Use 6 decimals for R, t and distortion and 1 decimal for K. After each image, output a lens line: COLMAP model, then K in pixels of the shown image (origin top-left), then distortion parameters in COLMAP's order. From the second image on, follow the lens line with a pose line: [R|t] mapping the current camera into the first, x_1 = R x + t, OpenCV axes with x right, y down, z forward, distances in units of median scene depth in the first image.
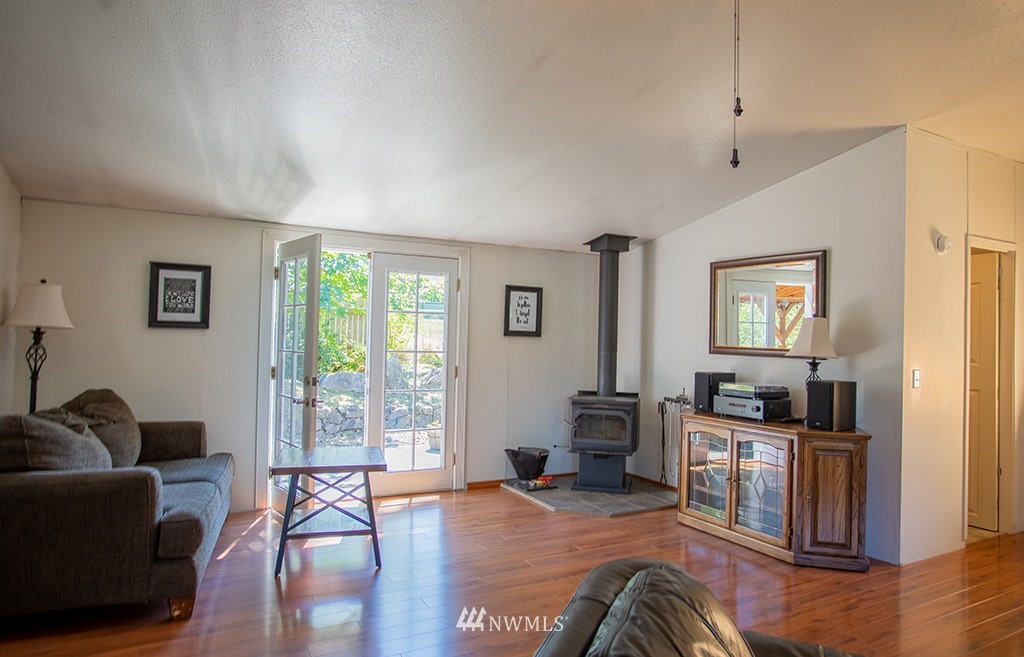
lens RADIAL K [[632.4, 0, 527.5], [0, 632.4, 329.2], [0, 0, 1]] dist [-0.034790, 0.001083]
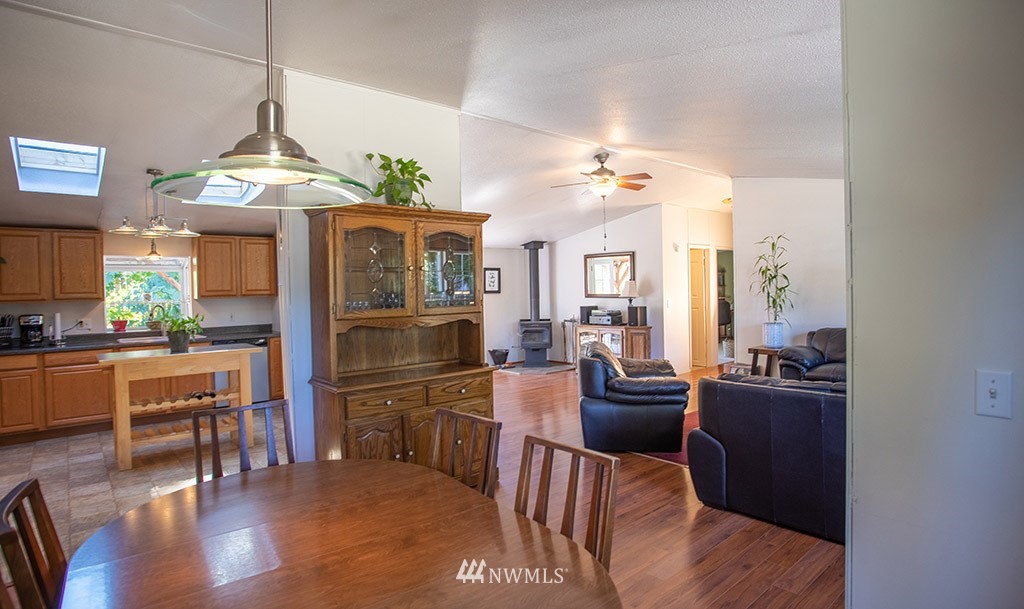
lens RADIAL K [[539.5, 0, 512.0], [0, 539.5, 304.5], [0, 0, 1]] dist [-0.027568, 0.000292]
pose [[0.980671, -0.049254, 0.189362, -0.298157], [0.041200, 0.998080, 0.046242, -0.032501], [-0.191276, -0.037546, 0.980818, -0.736066]]
